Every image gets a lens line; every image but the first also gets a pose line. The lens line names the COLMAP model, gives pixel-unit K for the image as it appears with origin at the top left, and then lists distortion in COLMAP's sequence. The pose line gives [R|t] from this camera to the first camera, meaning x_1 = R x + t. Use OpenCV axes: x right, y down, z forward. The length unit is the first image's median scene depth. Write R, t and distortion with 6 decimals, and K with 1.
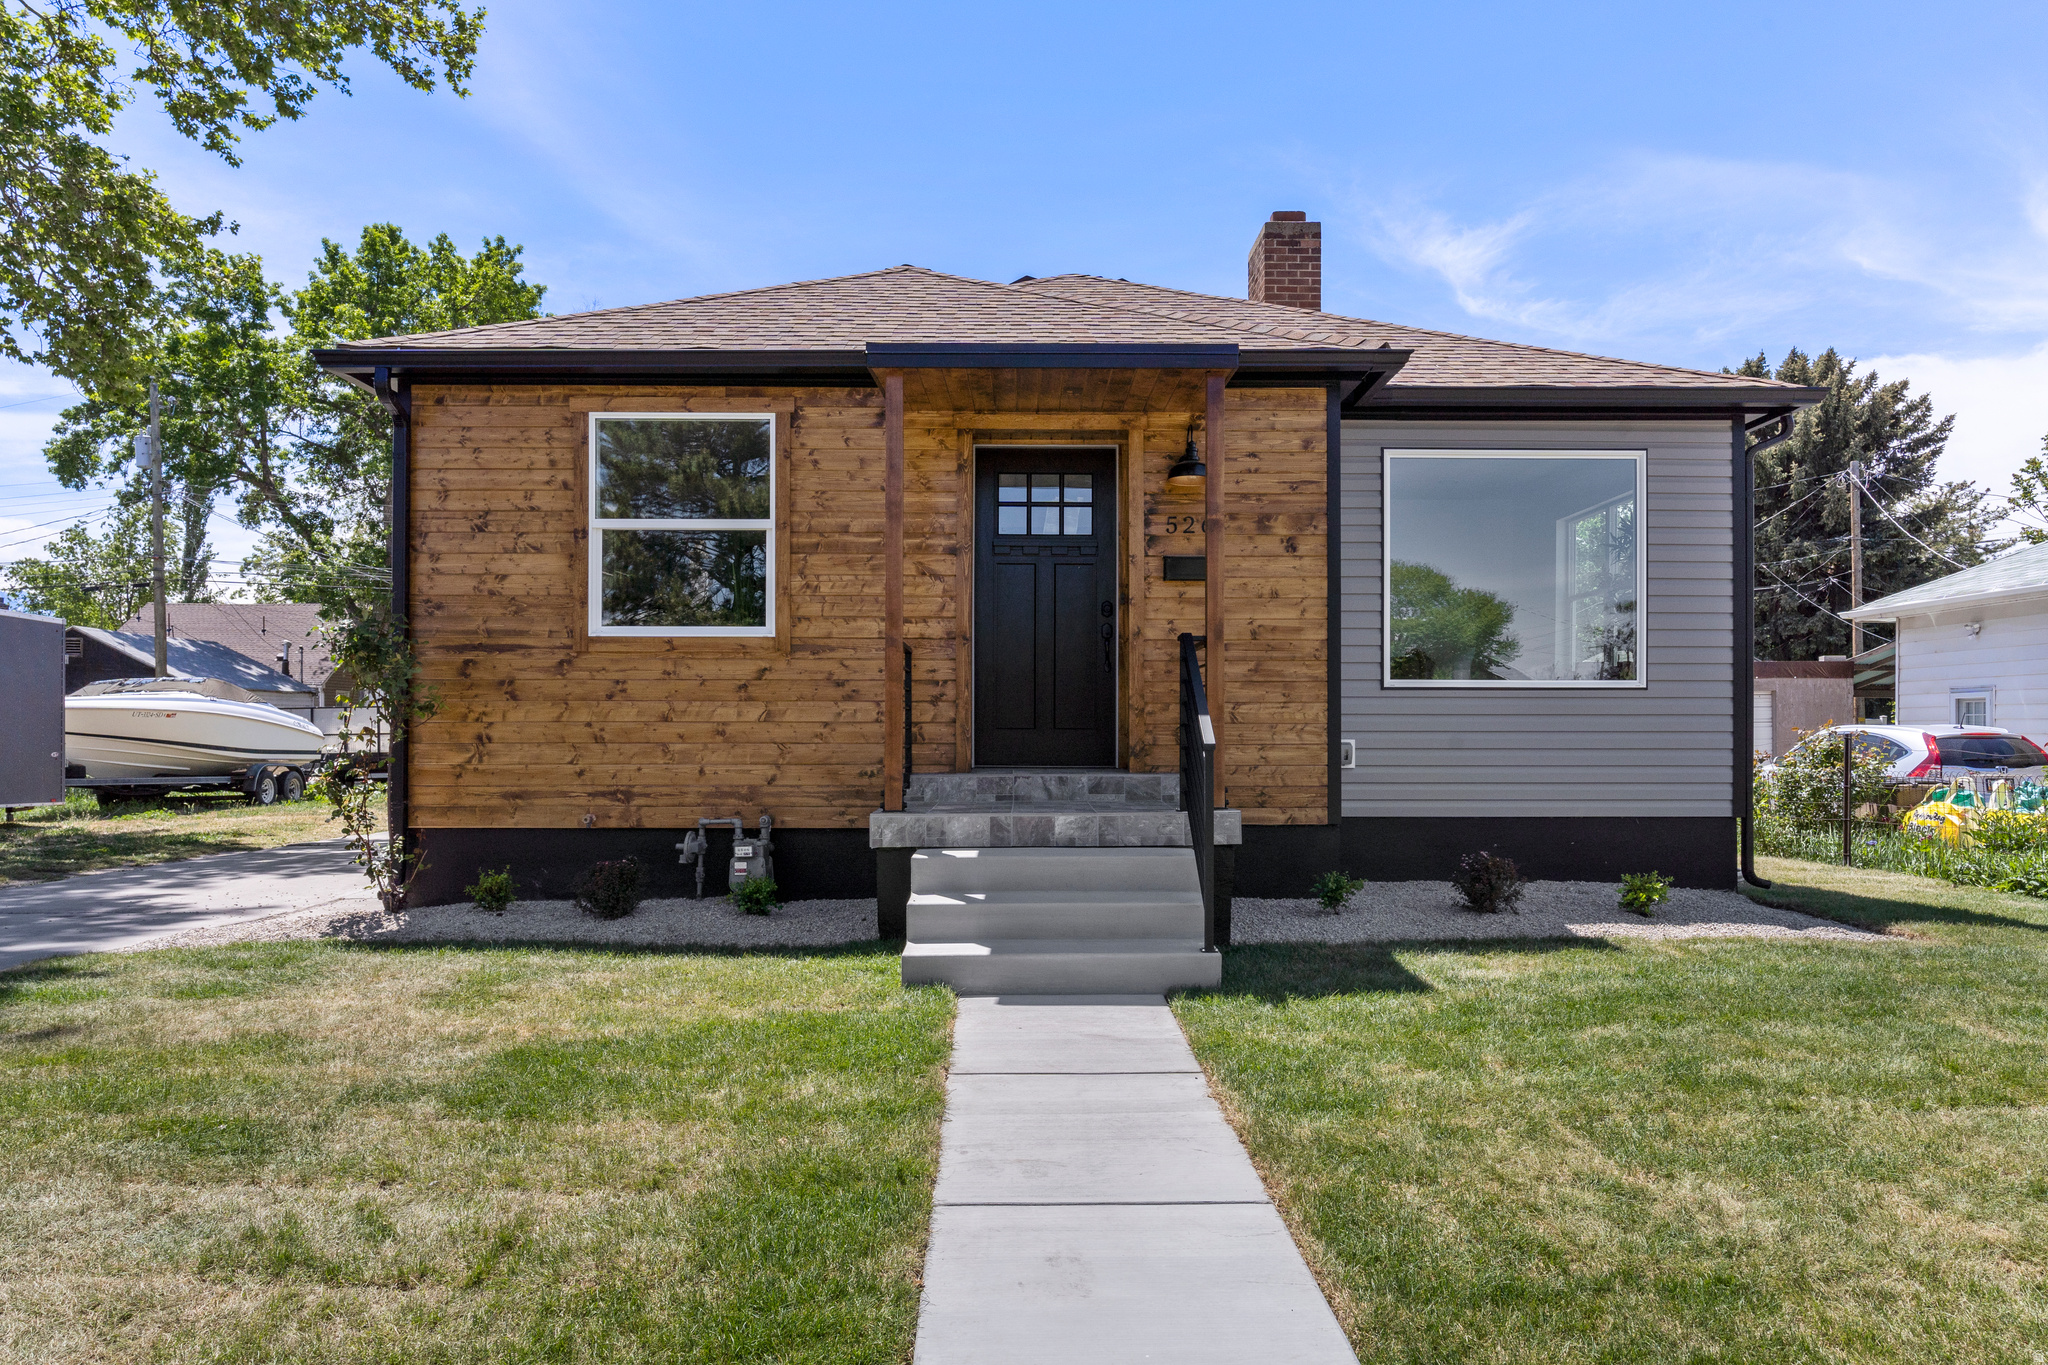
lens RADIAL K [[1346.3, 0, 1022.1], [0, 1346.3, 721.0], [0, 0, 1]] dist [-0.002797, -0.000389]
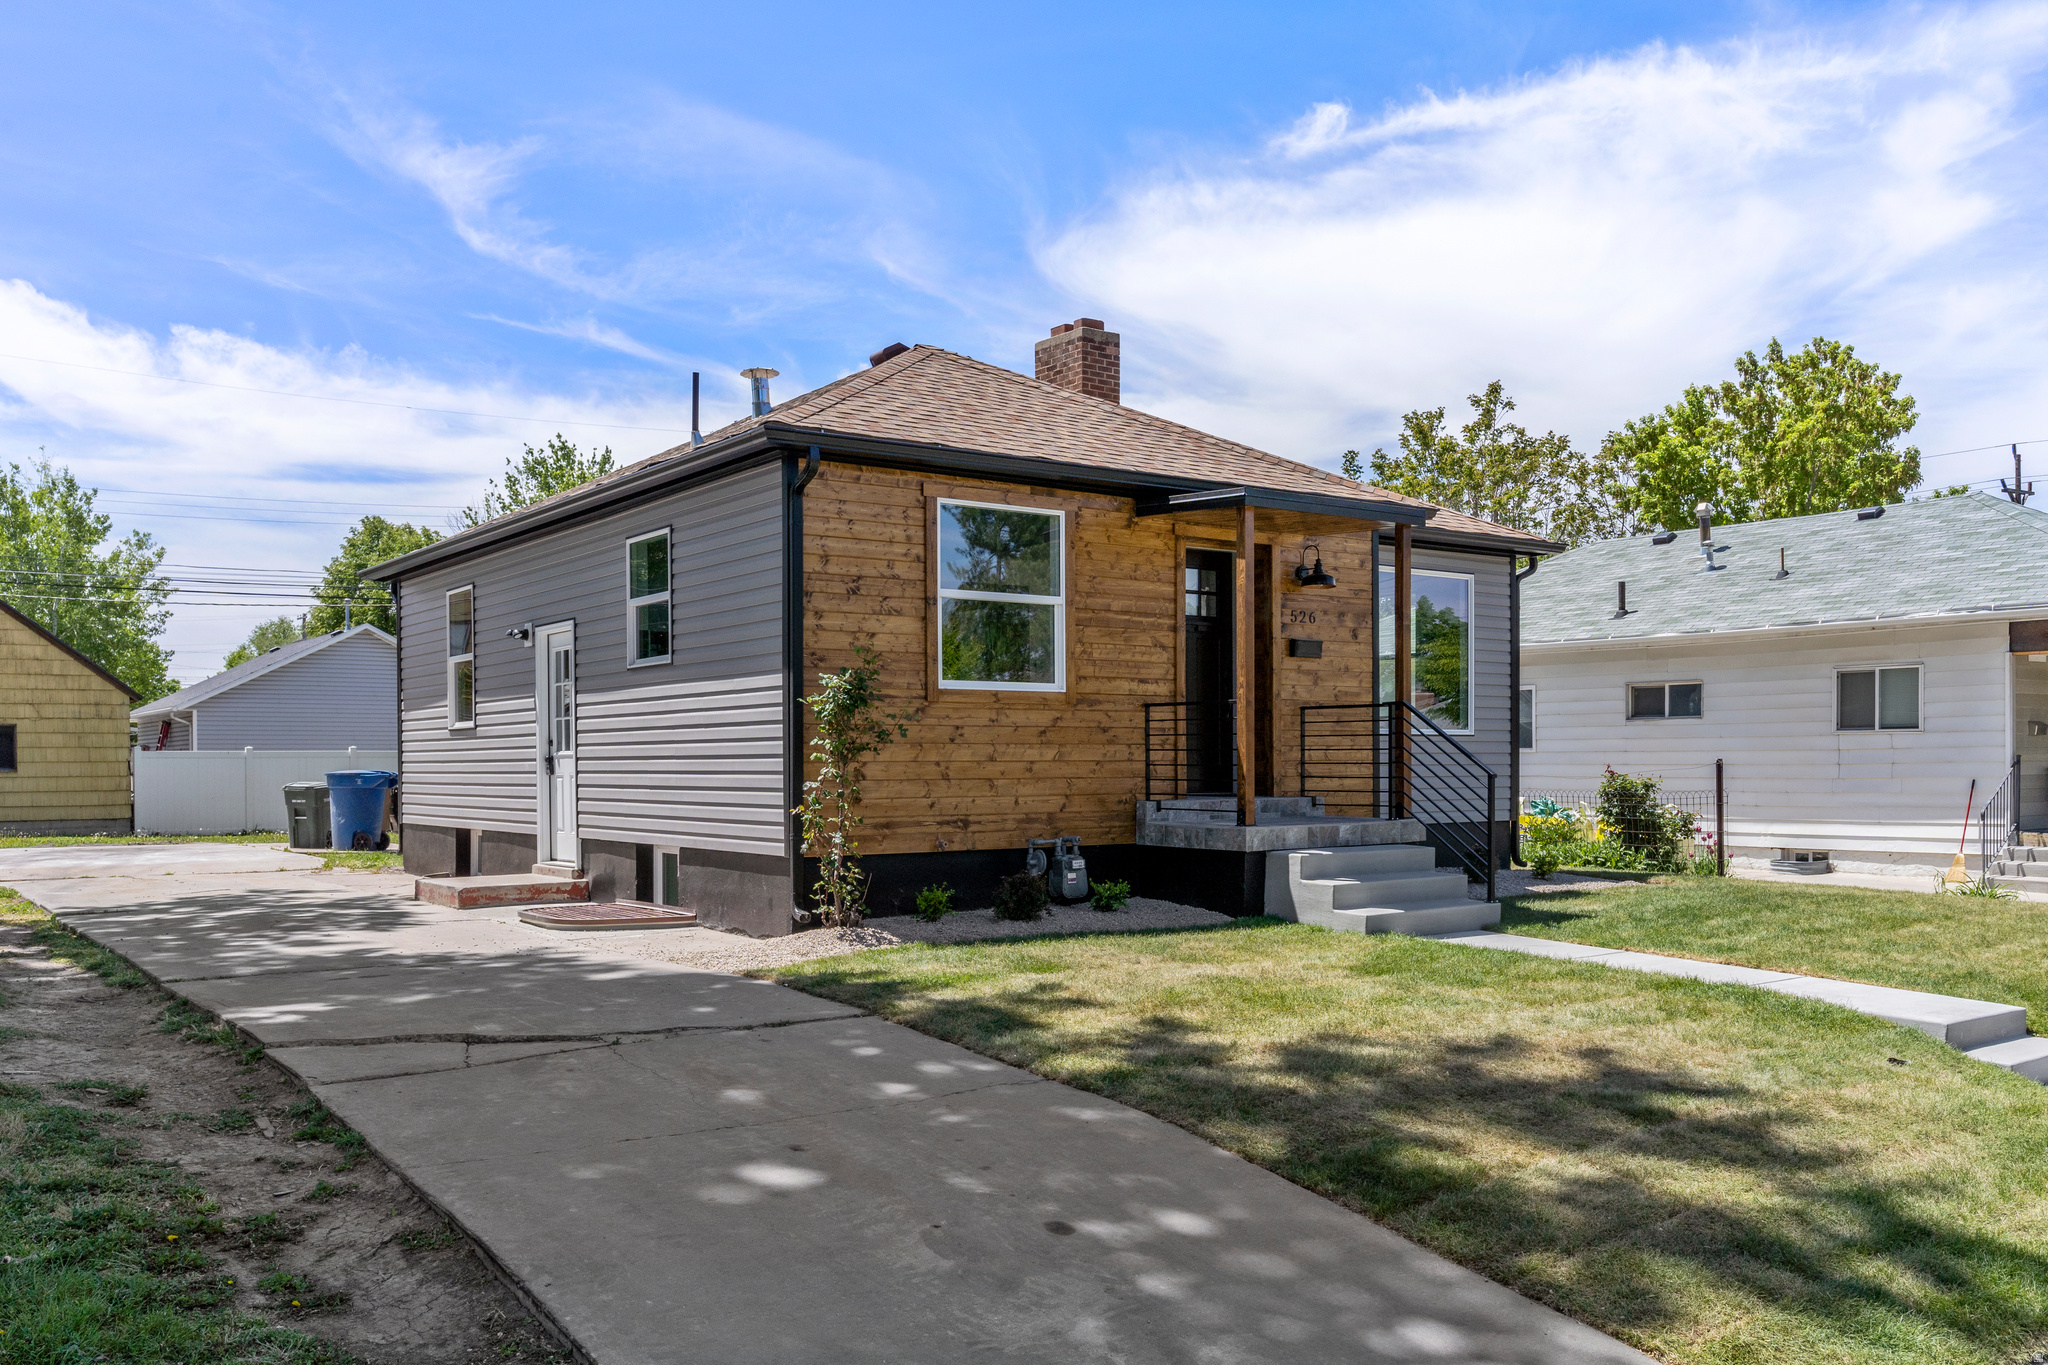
lens RADIAL K [[1645.6, 0, 1029.7], [0, 1645.6, 771.6], [0, 0, 1]] dist [0.003658, -0.003028]
pose [[0.820897, -0.007343, 0.571029, -1.074464], [0.001788, 0.999945, 0.010289, -0.005163], [-0.571073, -0.007426, 0.820866, -0.224642]]
